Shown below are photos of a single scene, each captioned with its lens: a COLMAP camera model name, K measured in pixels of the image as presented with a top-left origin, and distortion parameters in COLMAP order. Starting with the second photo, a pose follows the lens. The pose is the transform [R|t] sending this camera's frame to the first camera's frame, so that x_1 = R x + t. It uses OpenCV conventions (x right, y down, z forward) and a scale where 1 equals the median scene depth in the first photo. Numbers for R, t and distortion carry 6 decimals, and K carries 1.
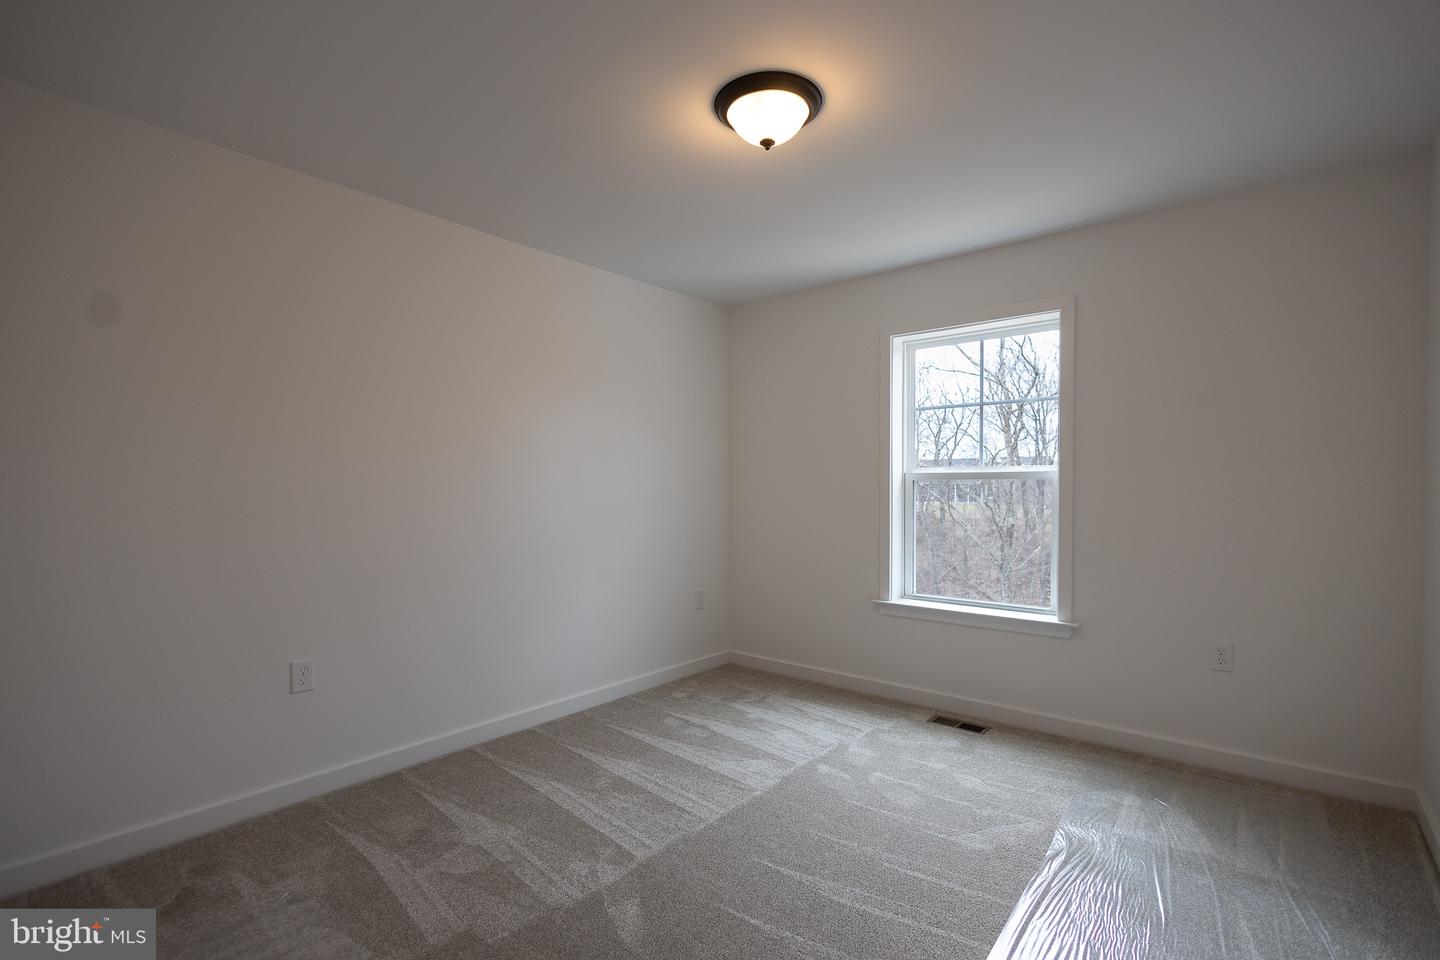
lens RADIAL K [[658.0, 0, 716.4], [0, 658.0, 487.2], [0, 0, 1]] dist [0.000632, -0.000302]
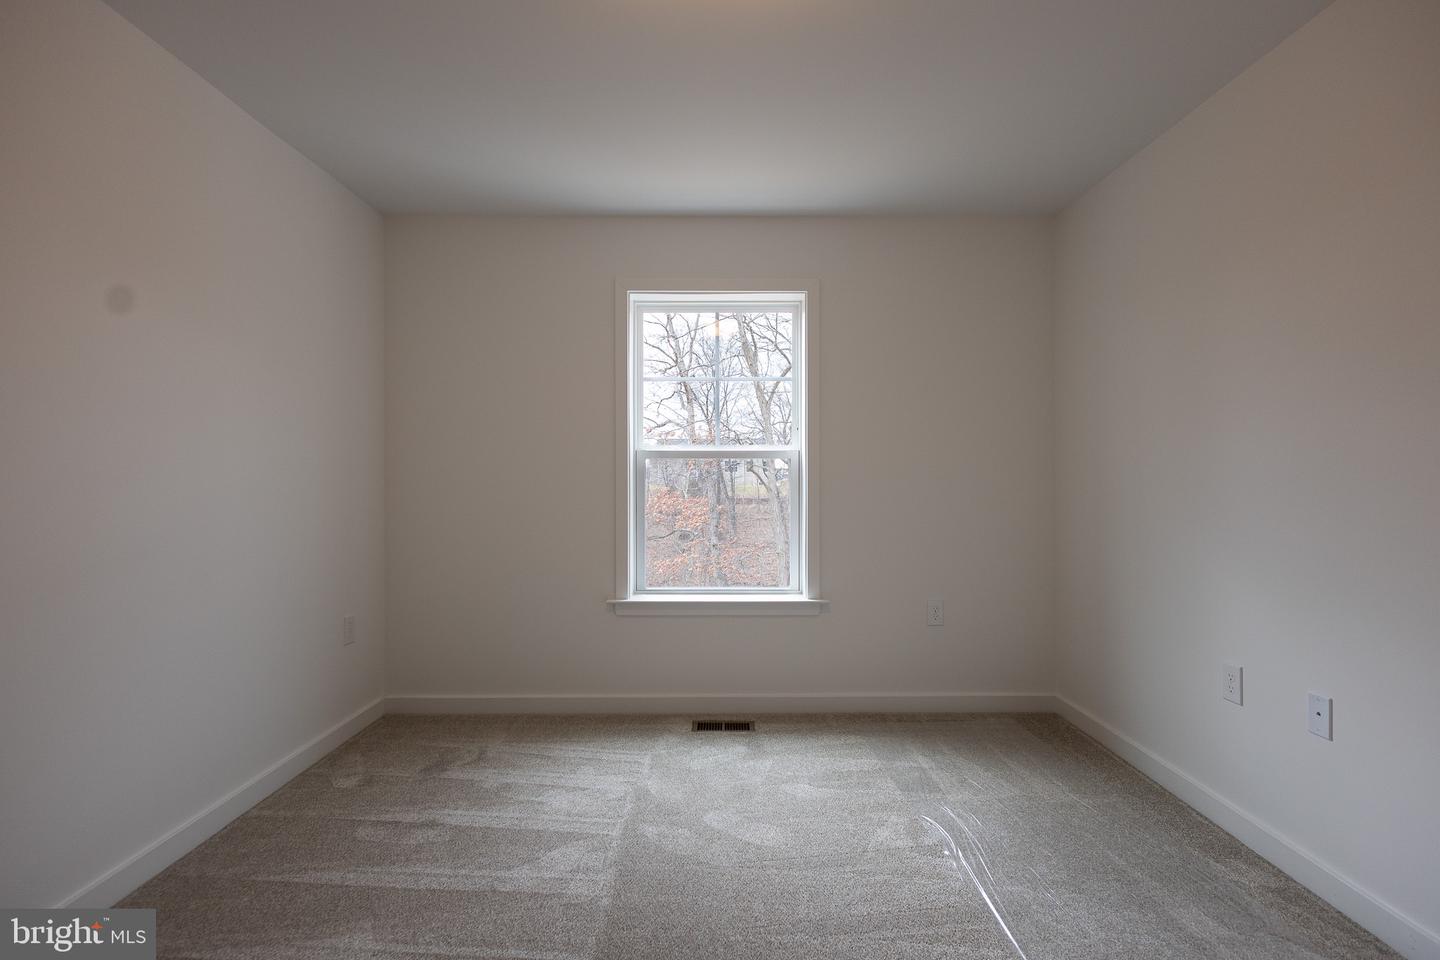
lens RADIAL K [[657.7, 0, 720.1], [0, 657.7, 473.7], [0, 0, 1]] dist [0.002683, -0.000127]
pose [[0.760920, 0.006133, 0.648817, -0.234333], [-0.002276, 0.999974, -0.006784, 0.018508], [-0.648842, 0.003686, 0.760914, 0.318268]]
